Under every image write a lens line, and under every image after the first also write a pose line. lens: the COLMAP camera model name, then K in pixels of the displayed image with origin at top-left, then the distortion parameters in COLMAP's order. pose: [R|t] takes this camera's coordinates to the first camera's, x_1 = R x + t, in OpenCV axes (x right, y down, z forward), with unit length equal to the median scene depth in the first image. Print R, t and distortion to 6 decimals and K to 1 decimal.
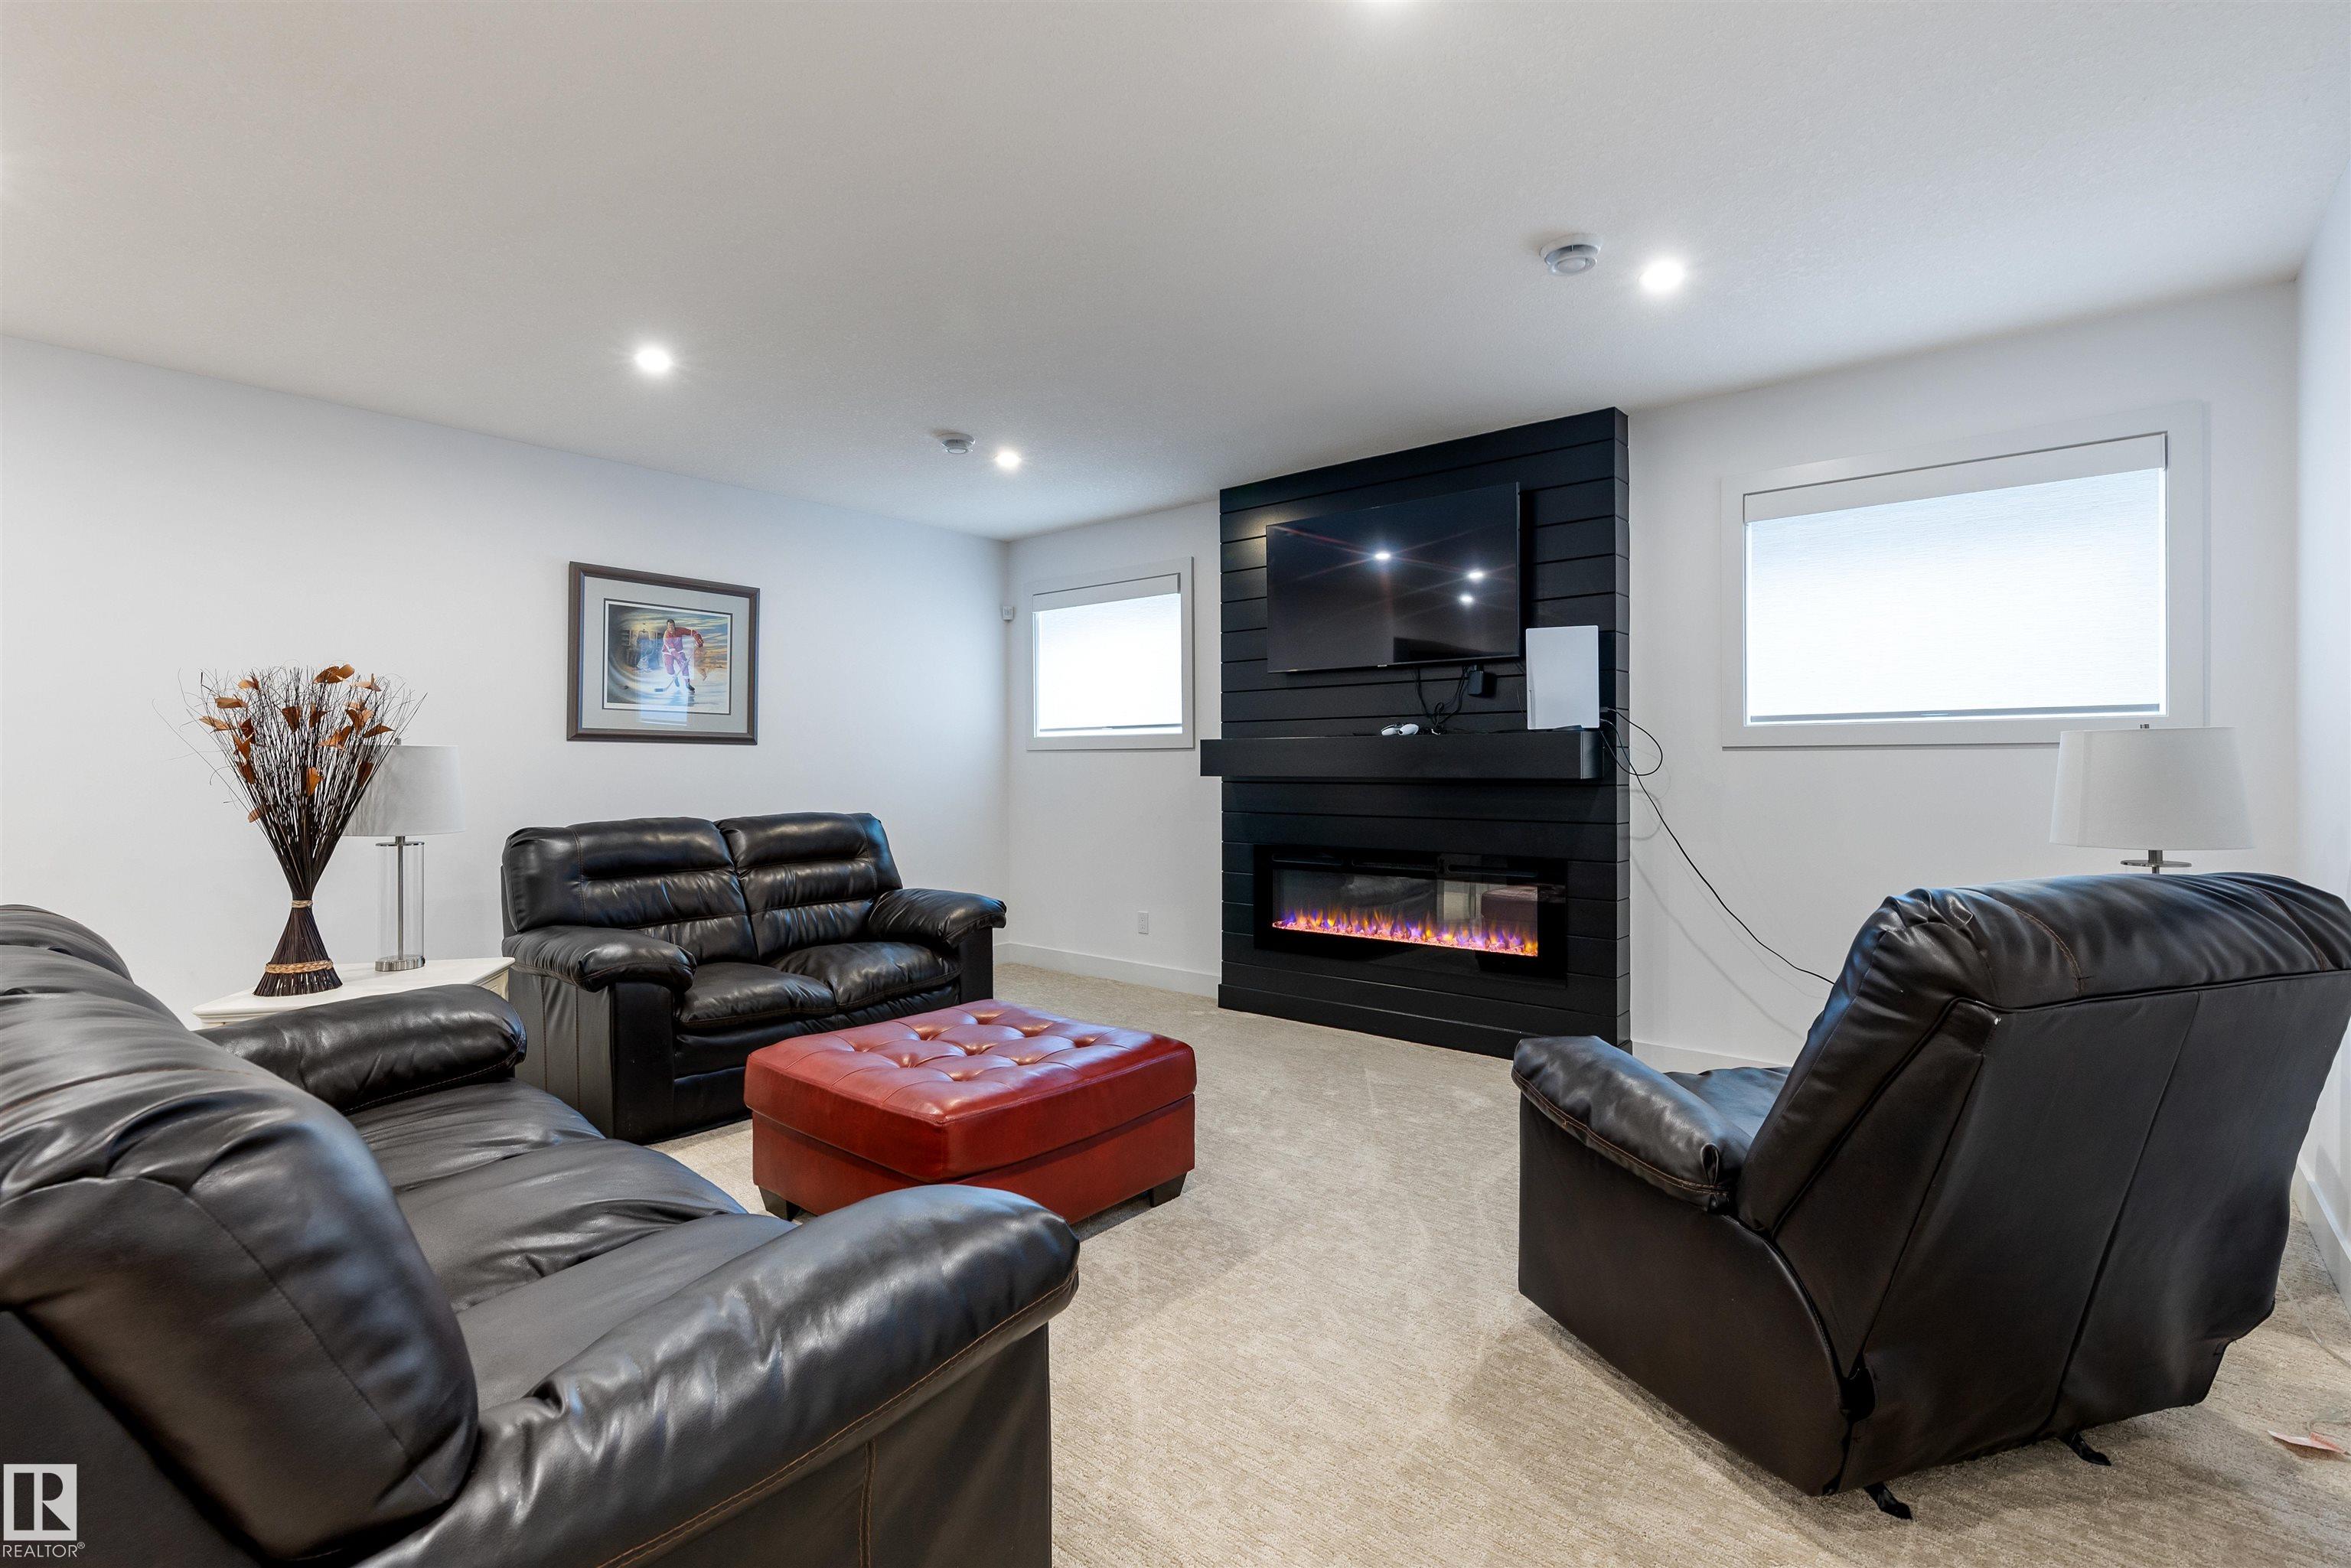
lens RADIAL K [[1075.4, 0, 1185.7], [0, 1075.4, 769.2], [0, 0, 1]] dist [0.001835, 0.000755]
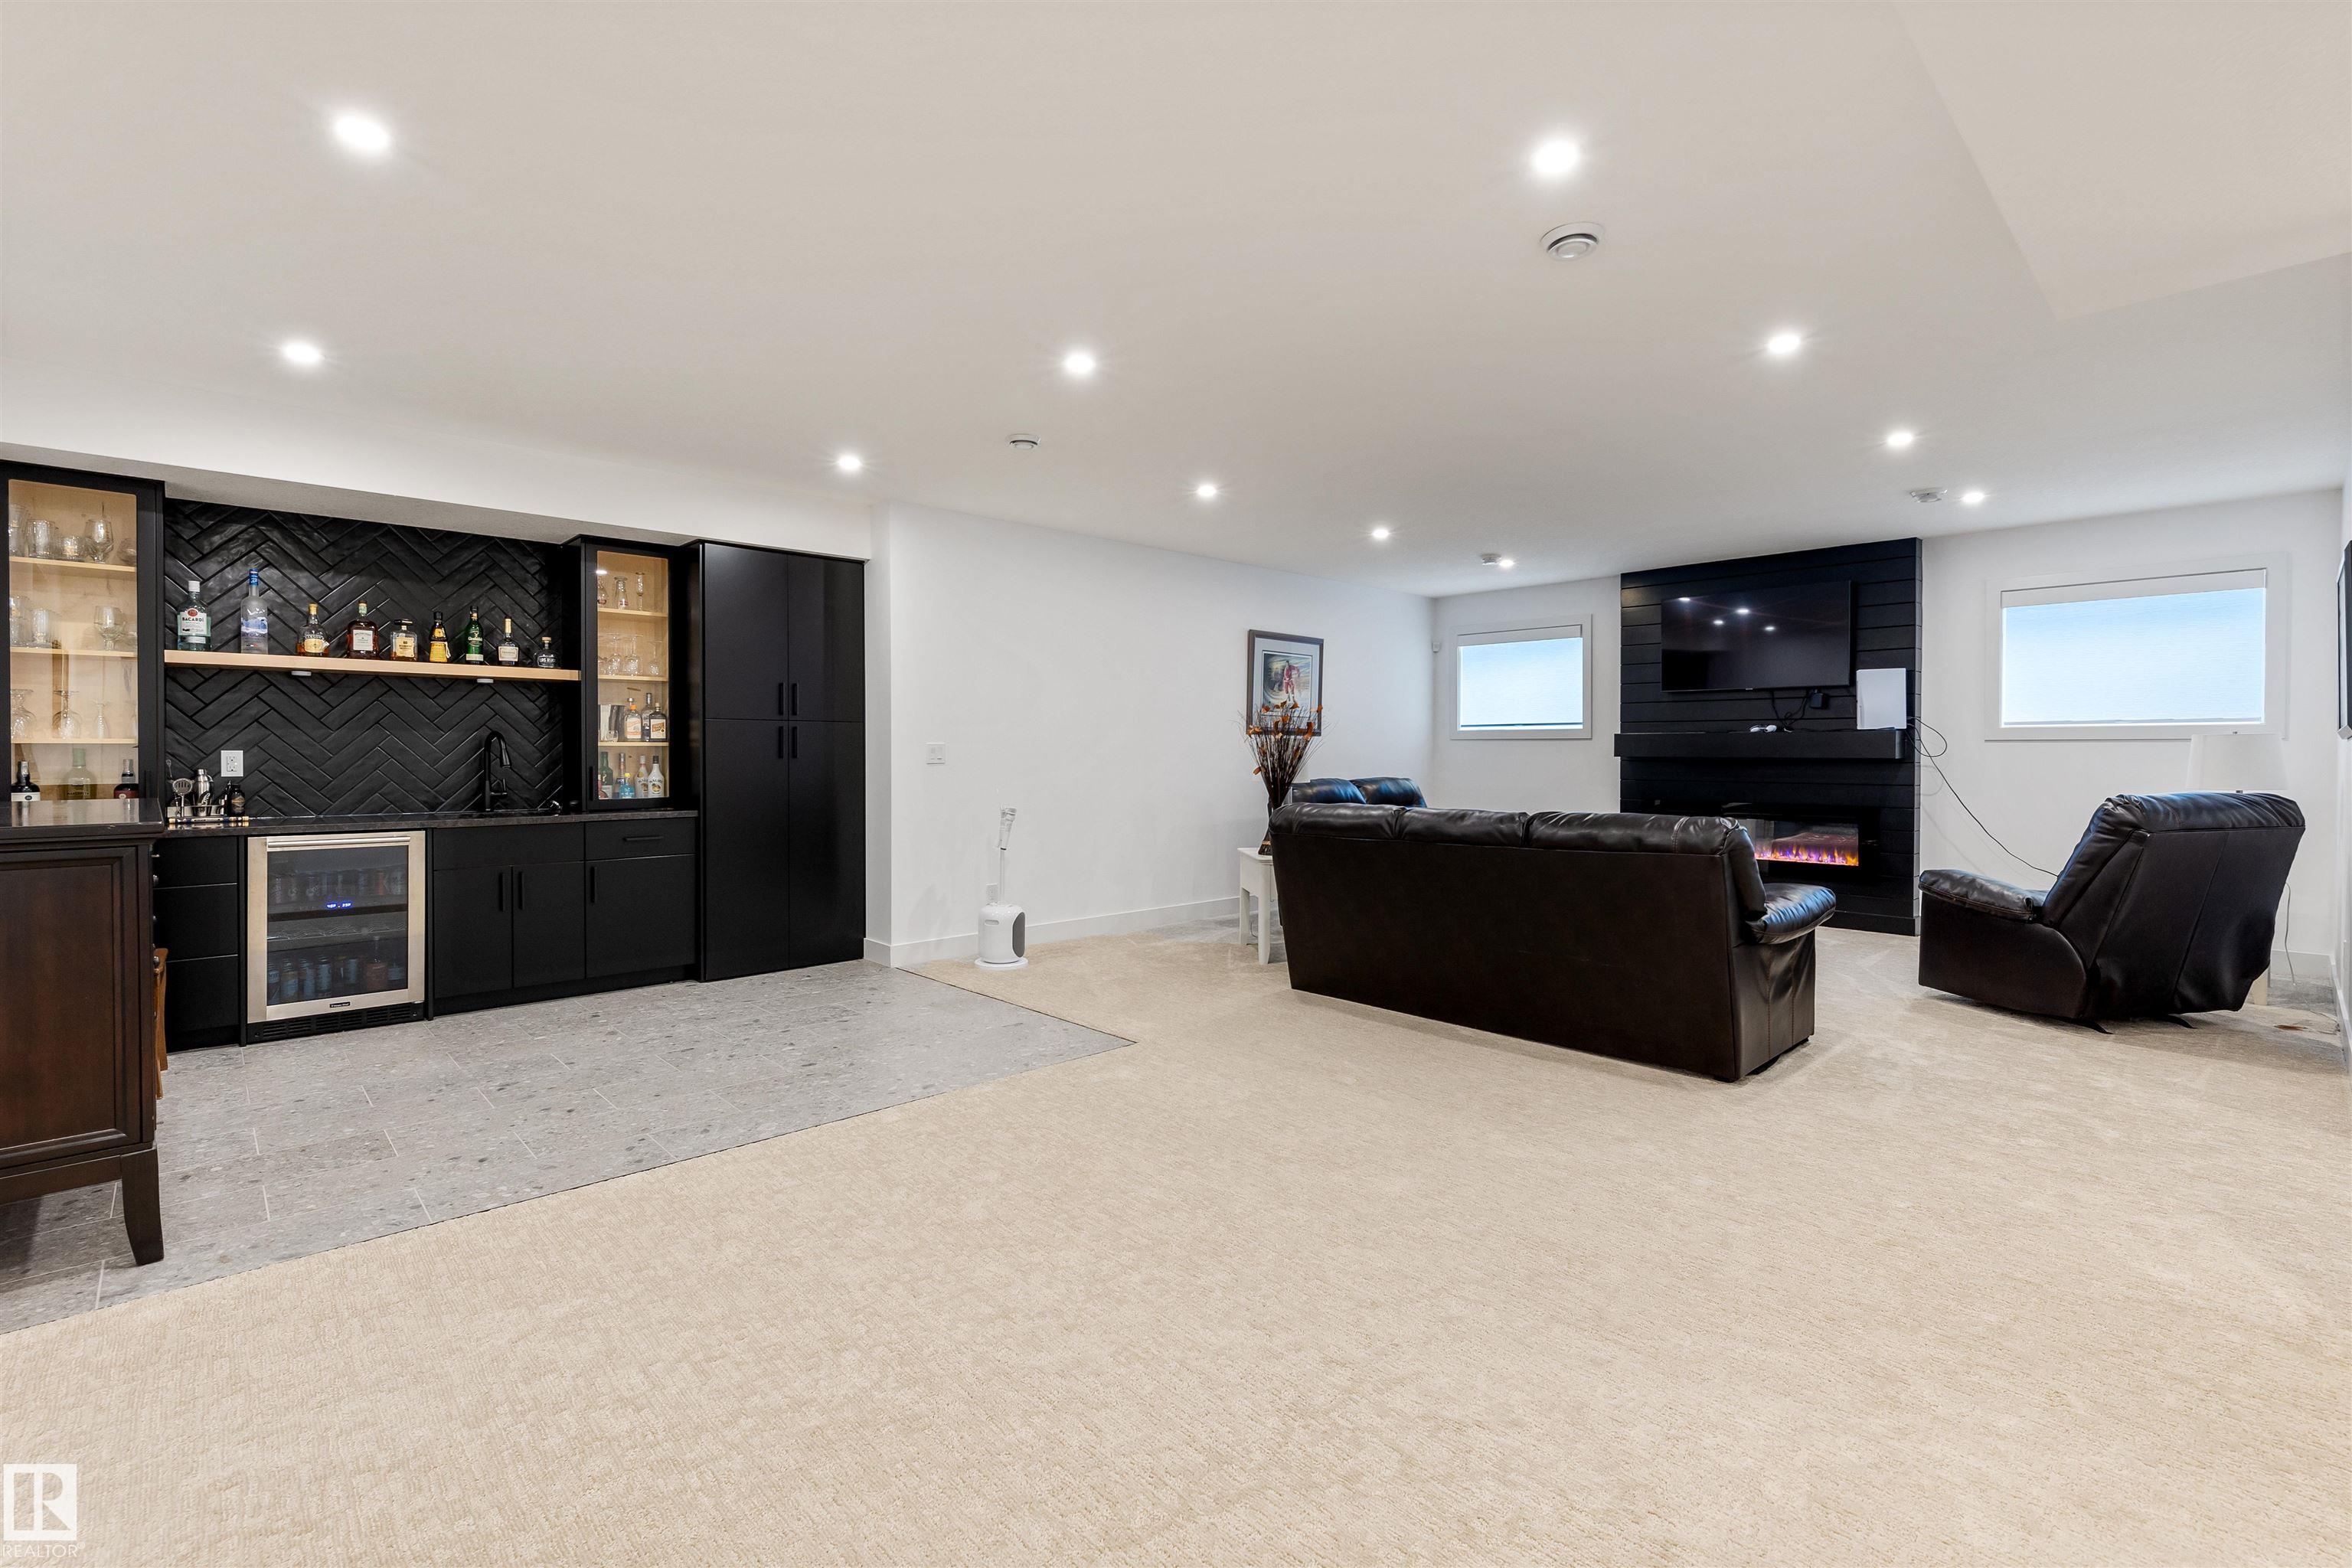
lens RADIAL K [[1058.3, 0, 1162.4], [0, 1058.3, 762.6], [0, 0, 1]] dist [-0.002334, -0.001320]
pose [[0.992115, 0.006846, -0.125141, -0.560307], [-0.005839, 0.999948, 0.008417, 0.007951], [0.125192, -0.007620, 0.992103, -0.787563]]
